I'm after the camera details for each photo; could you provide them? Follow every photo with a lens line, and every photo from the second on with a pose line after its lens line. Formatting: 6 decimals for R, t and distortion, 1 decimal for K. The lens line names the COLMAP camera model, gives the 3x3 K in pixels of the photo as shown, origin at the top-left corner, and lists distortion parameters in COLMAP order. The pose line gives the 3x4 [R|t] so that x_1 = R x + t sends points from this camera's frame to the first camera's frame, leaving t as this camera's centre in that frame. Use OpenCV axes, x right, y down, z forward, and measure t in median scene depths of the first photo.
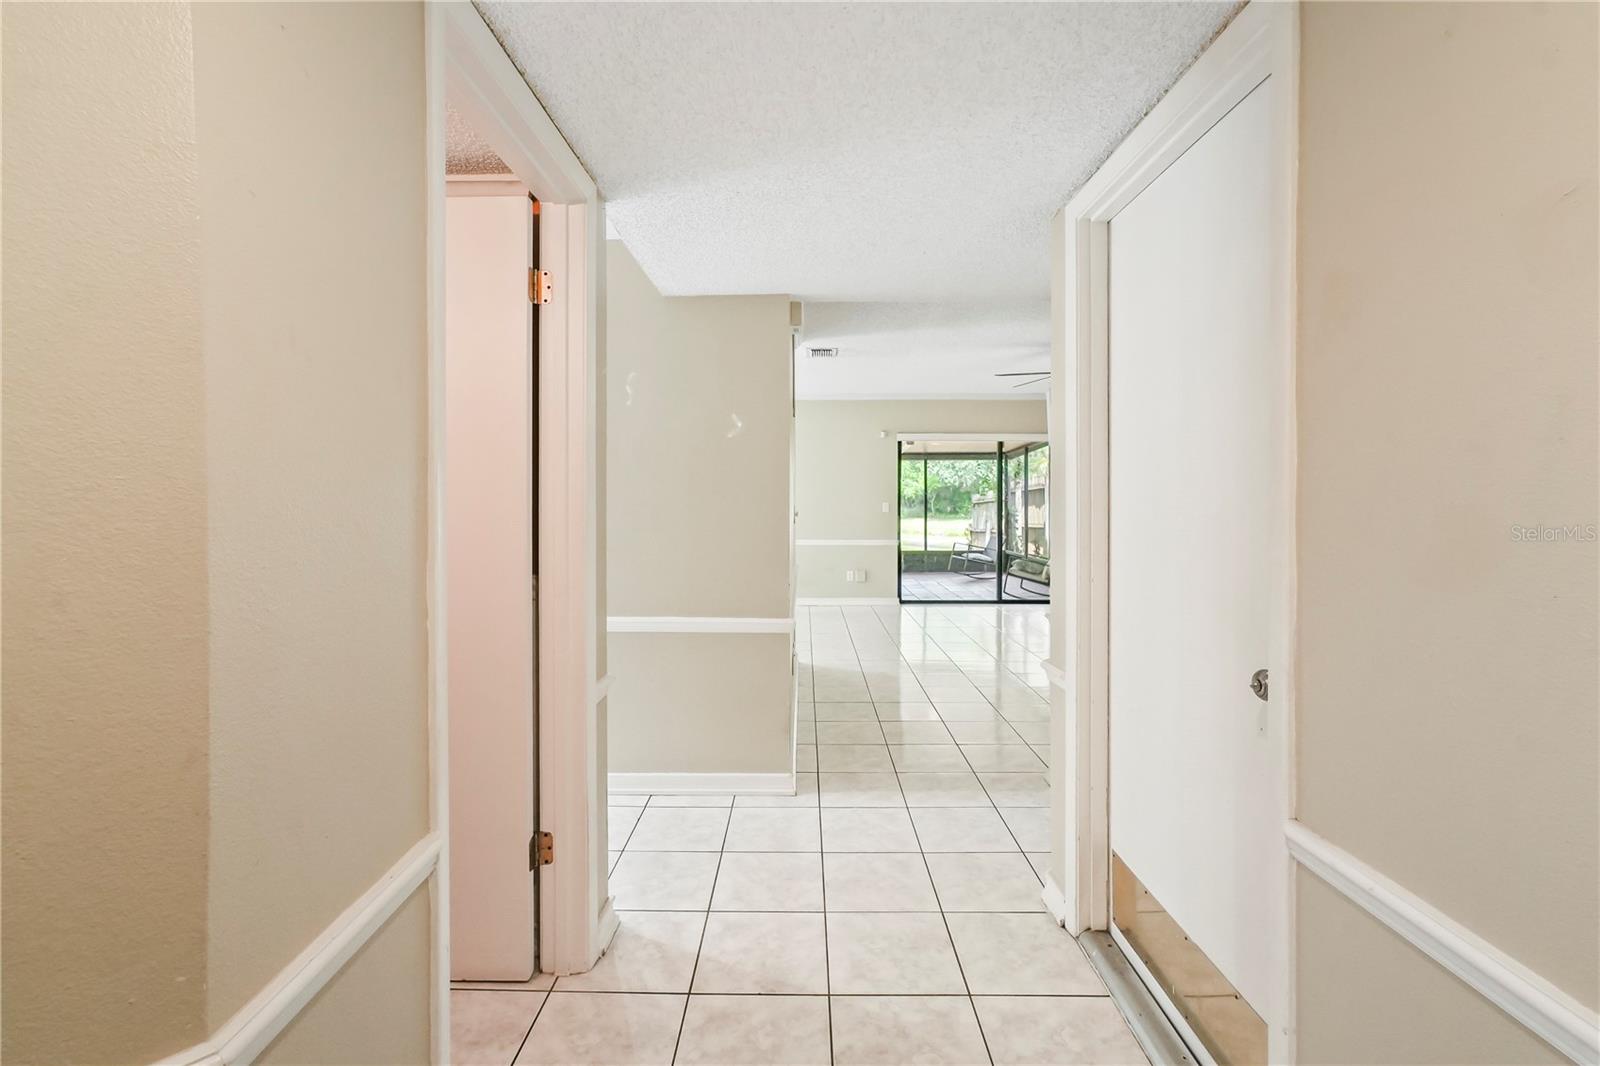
lens RADIAL K [[691.4, 0, 790.0], [0, 691.4, 503.3], [0, 0, 1]] dist [0.001759, 0.001387]
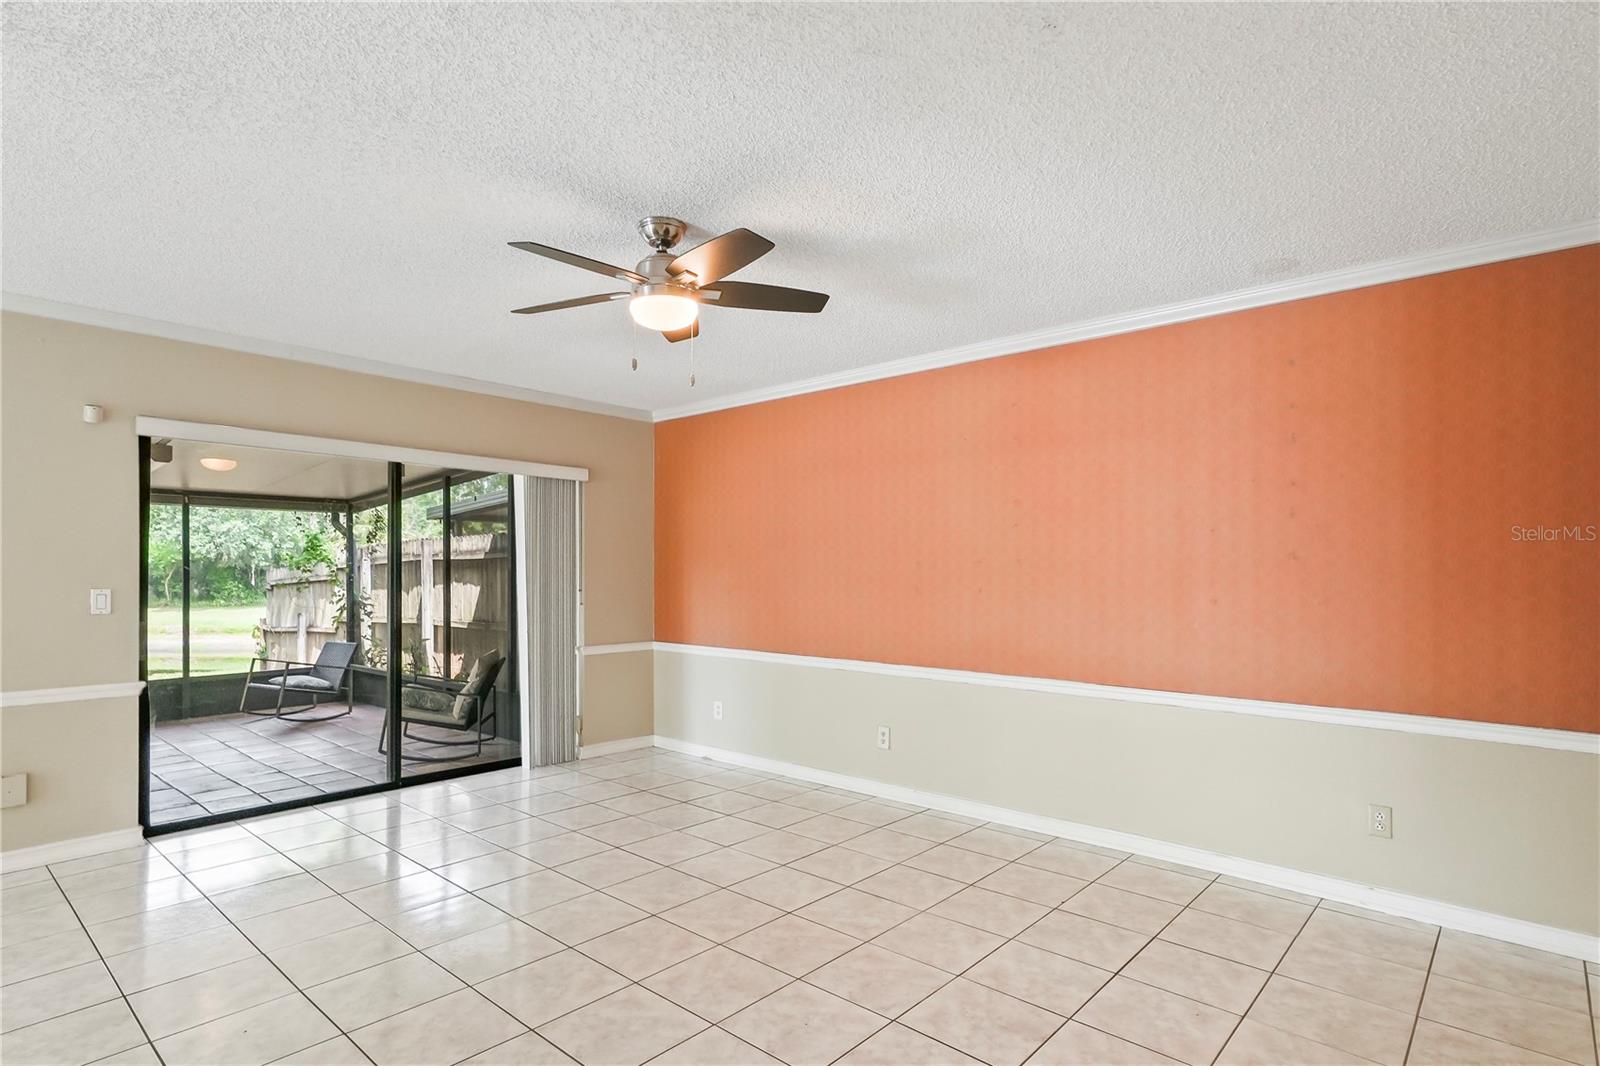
lens RADIAL K [[823.9, 0, 776.1], [0, 823.9, 563.6], [0, 0, 1]] dist [0.000433, 0.000184]
pose [[0.664795, 0.011420, 0.746938, 0.042671], [0.006102, 0.999767, -0.020717, -0.001127], [-0.747000, 0.018331, 0.664571, 0.394847]]
